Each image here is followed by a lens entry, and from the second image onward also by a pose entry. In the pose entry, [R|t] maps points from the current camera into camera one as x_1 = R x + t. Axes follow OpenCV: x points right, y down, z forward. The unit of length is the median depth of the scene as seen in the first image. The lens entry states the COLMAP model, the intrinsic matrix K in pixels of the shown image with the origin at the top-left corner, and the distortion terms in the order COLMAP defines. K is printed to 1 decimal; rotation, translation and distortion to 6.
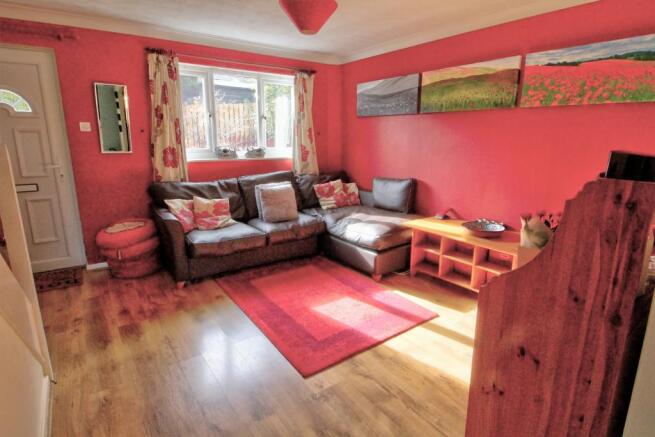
lens RADIAL K [[354.0, 0, 332.7], [0, 354.0, 216.8], [0, 0, 1]] dist [-0.001687, -0.003387]
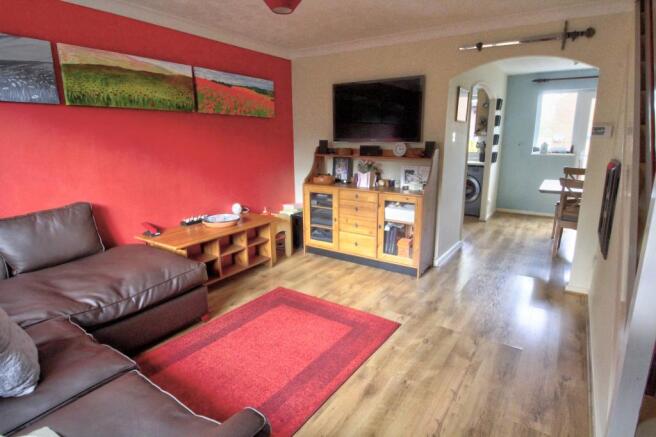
lens RADIAL K [[354.5, 0, 332.7], [0, 354.5, 217.7], [0, 0, 1]] dist [-0.001687, -0.003387]
pose [[-0.343898, -0.227195, 0.911107, -0.768412], [0.199360, 0.930503, 0.307279, -0.260224], [-0.917600, 0.287311, -0.274705, 1.027530]]
